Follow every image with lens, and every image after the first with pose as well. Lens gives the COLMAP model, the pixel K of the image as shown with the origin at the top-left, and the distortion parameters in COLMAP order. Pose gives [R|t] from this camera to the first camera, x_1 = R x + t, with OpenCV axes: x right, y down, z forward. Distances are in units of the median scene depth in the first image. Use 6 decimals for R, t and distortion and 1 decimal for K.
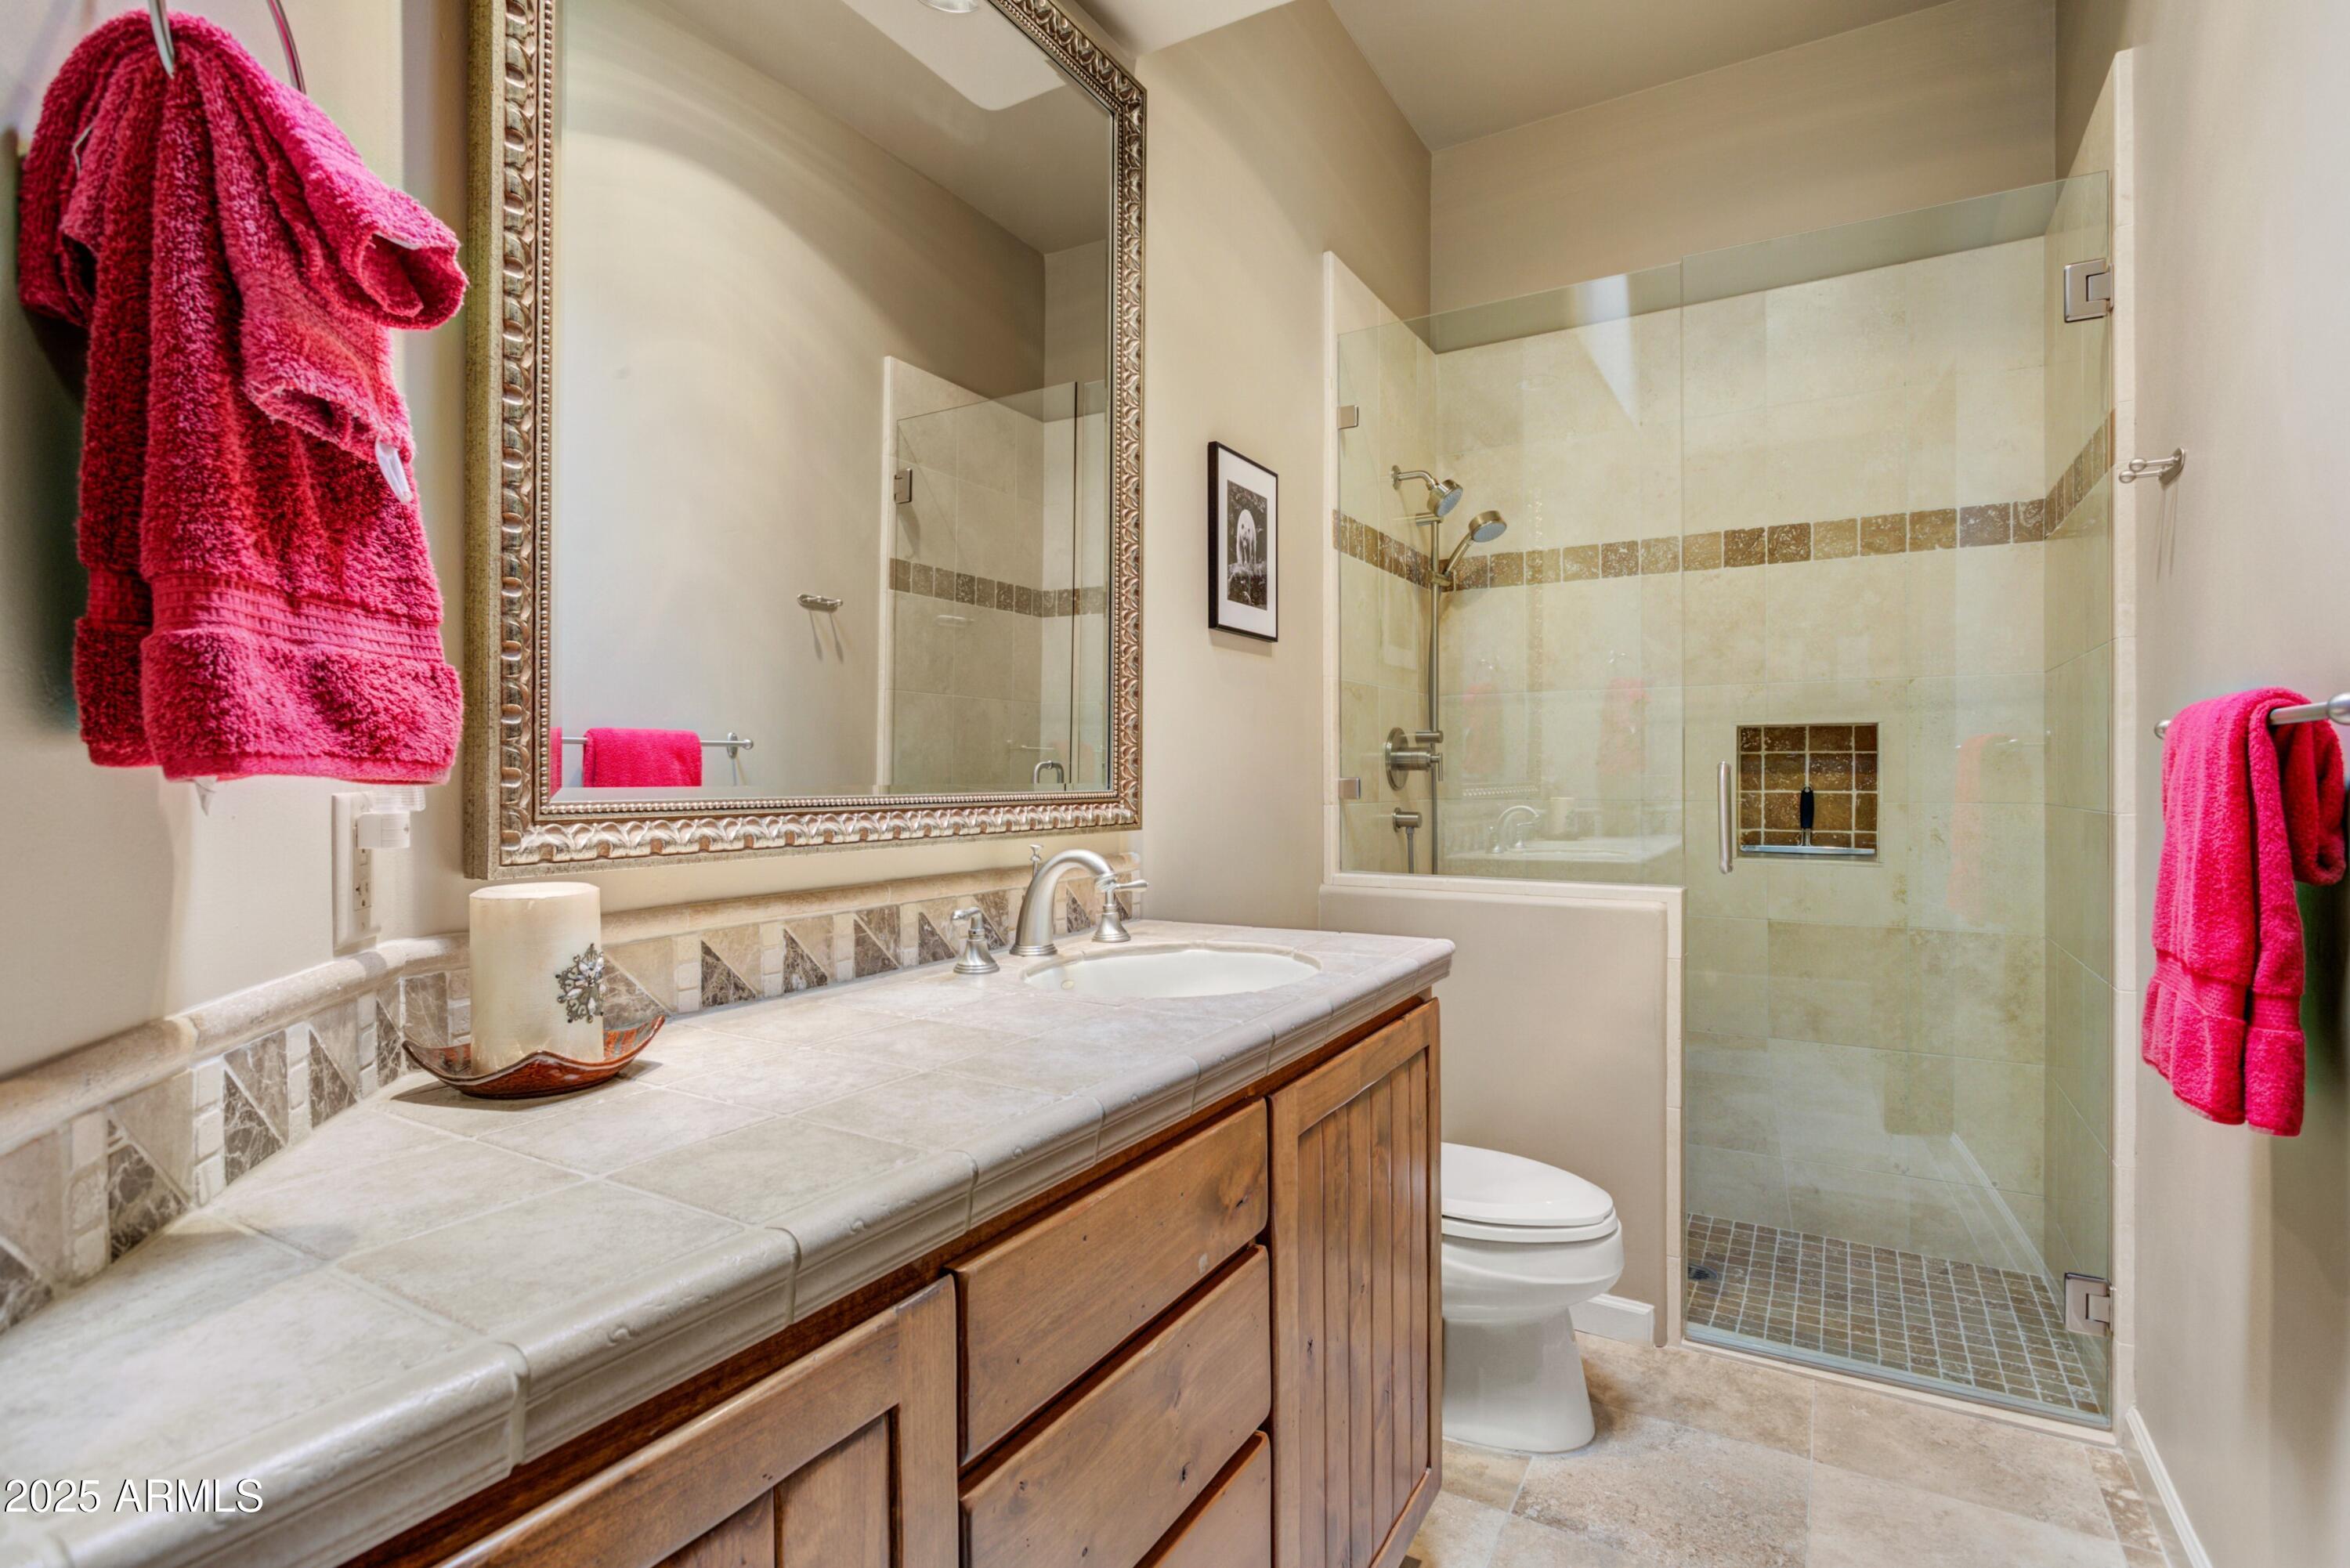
lens RADIAL K [[1163.5, 0, 1171.4], [0, 1163.5, 785.9], [0, 0, 1]] dist [-0.016139, 0.002571]
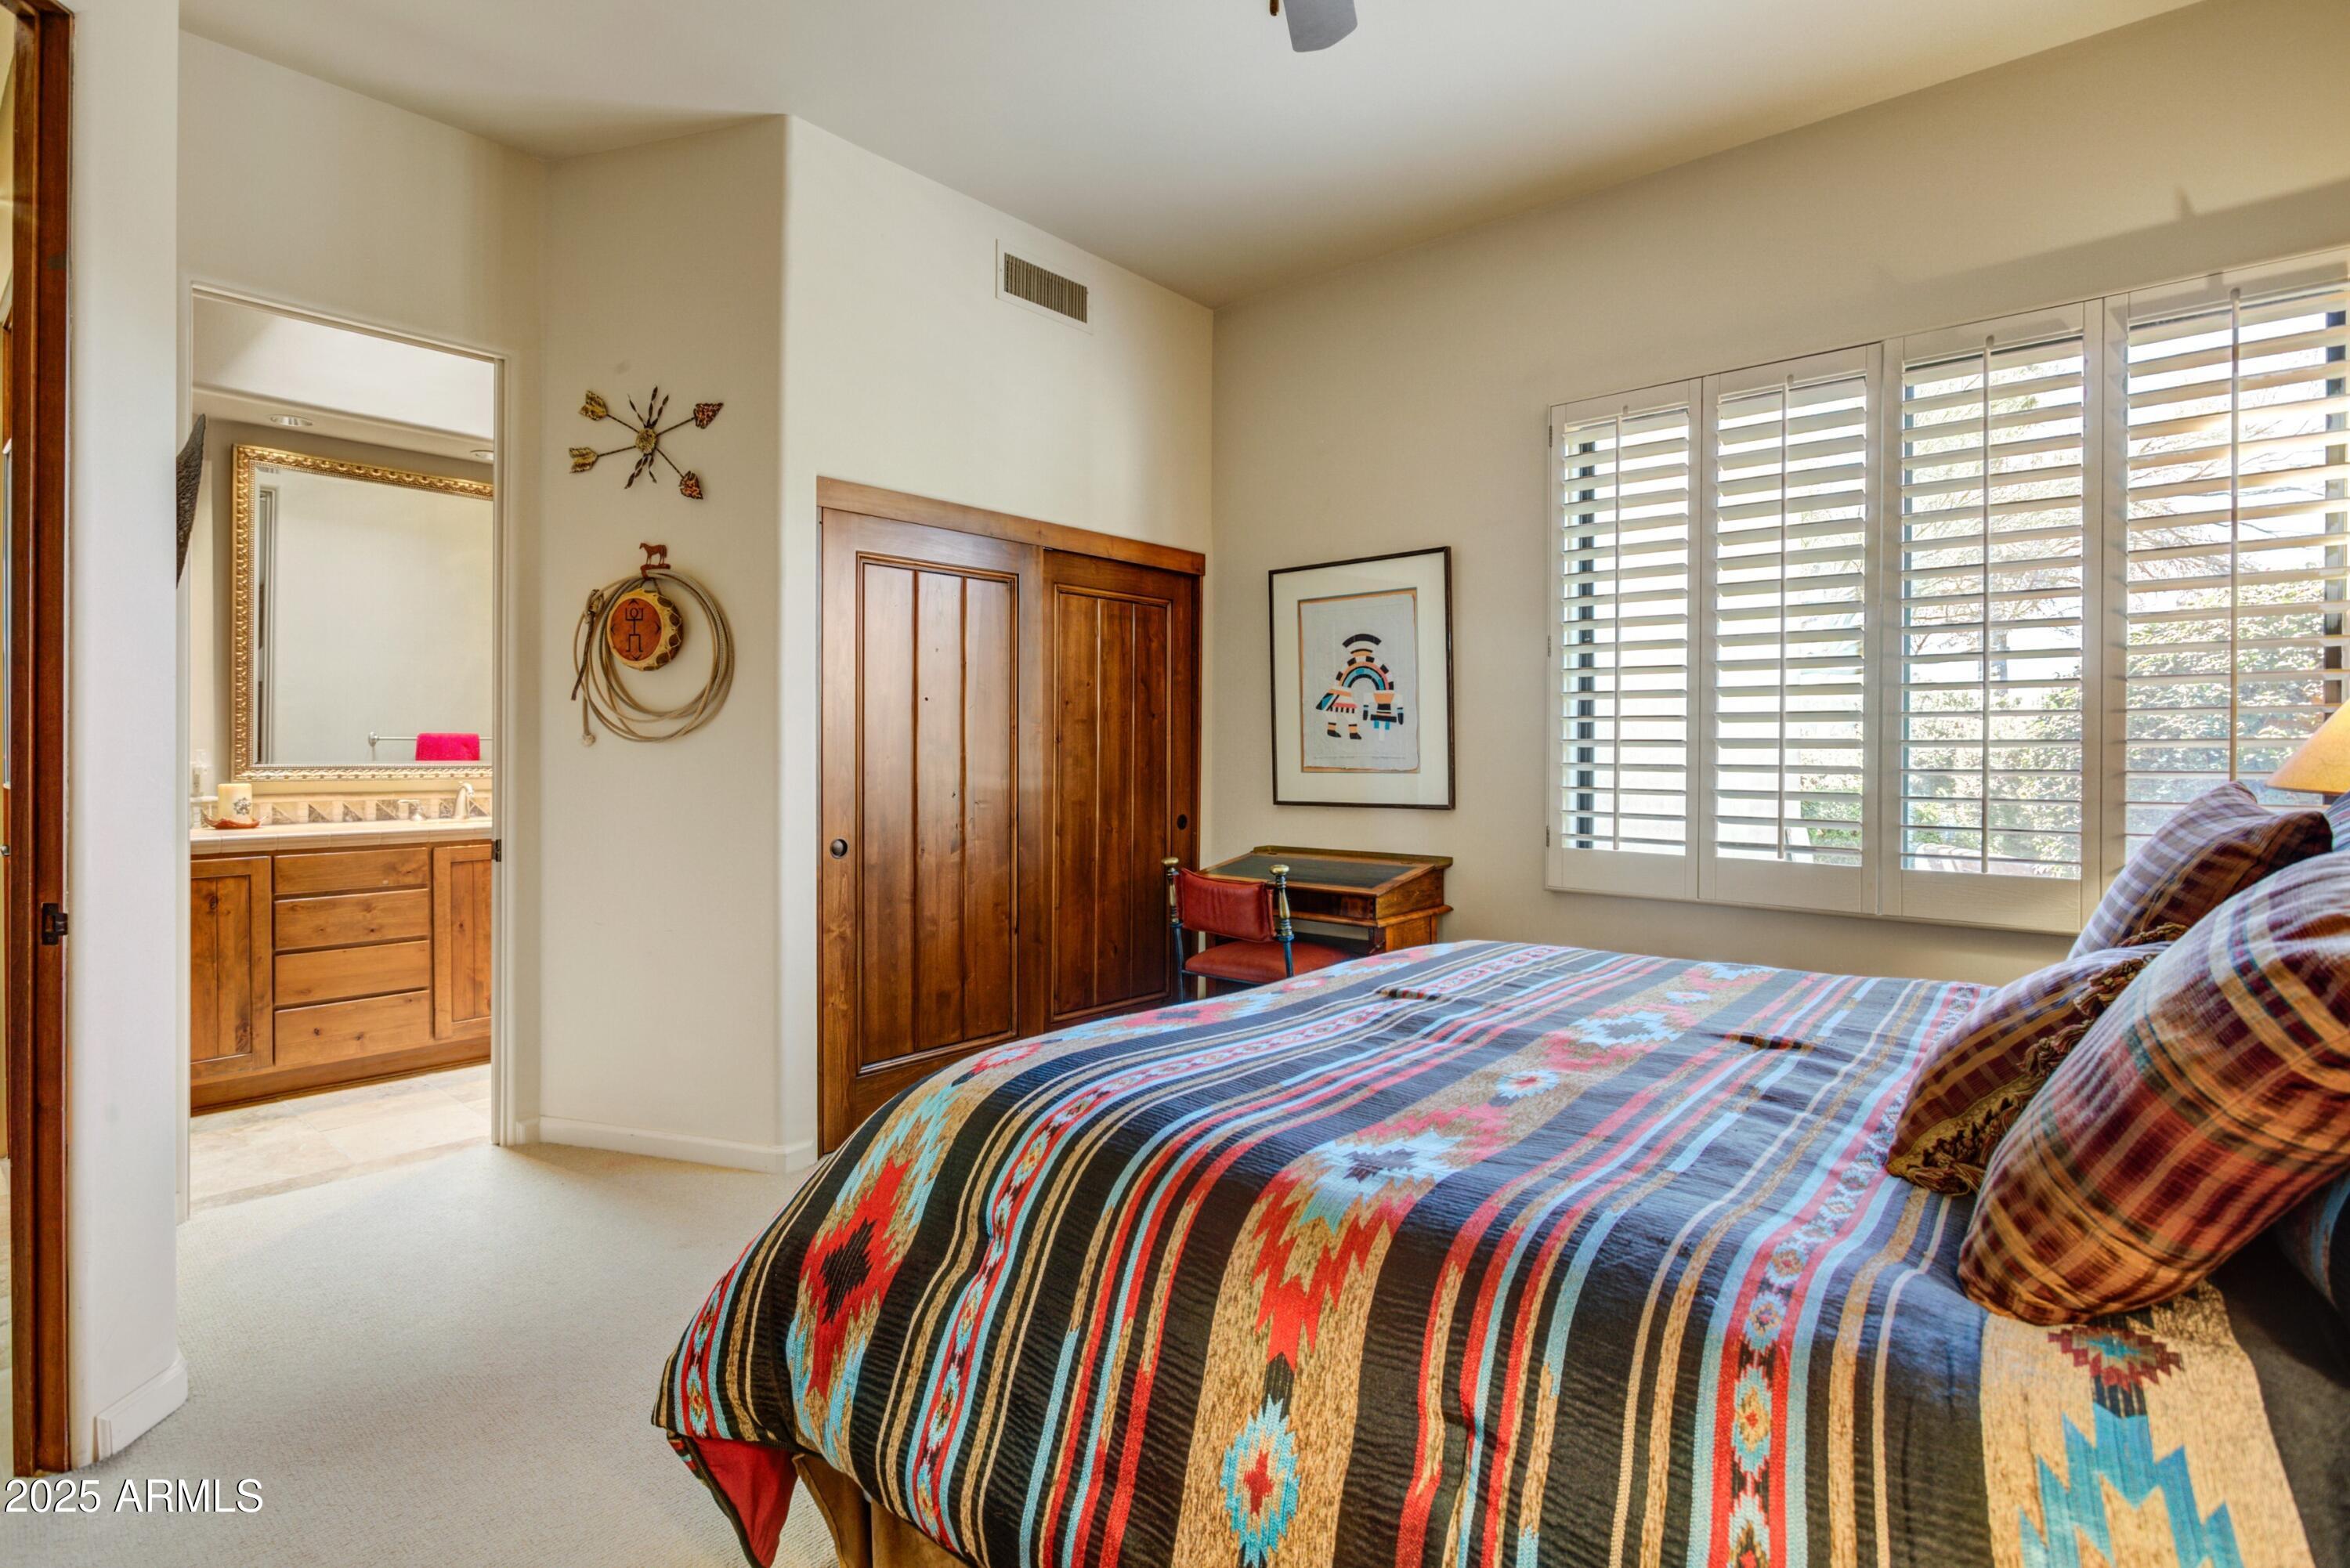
lens RADIAL K [[1163.5, 0, 1173.7], [0, 1163.5, 767.8], [0, 0, 1]] dist [-0.016139, 0.002571]
pose [[0.984647, 0.014170, -0.173980, 2.744731], [-0.011935, 0.999832, 0.013887, -0.060781], [0.174148, -0.011597, 0.984651, -1.990737]]
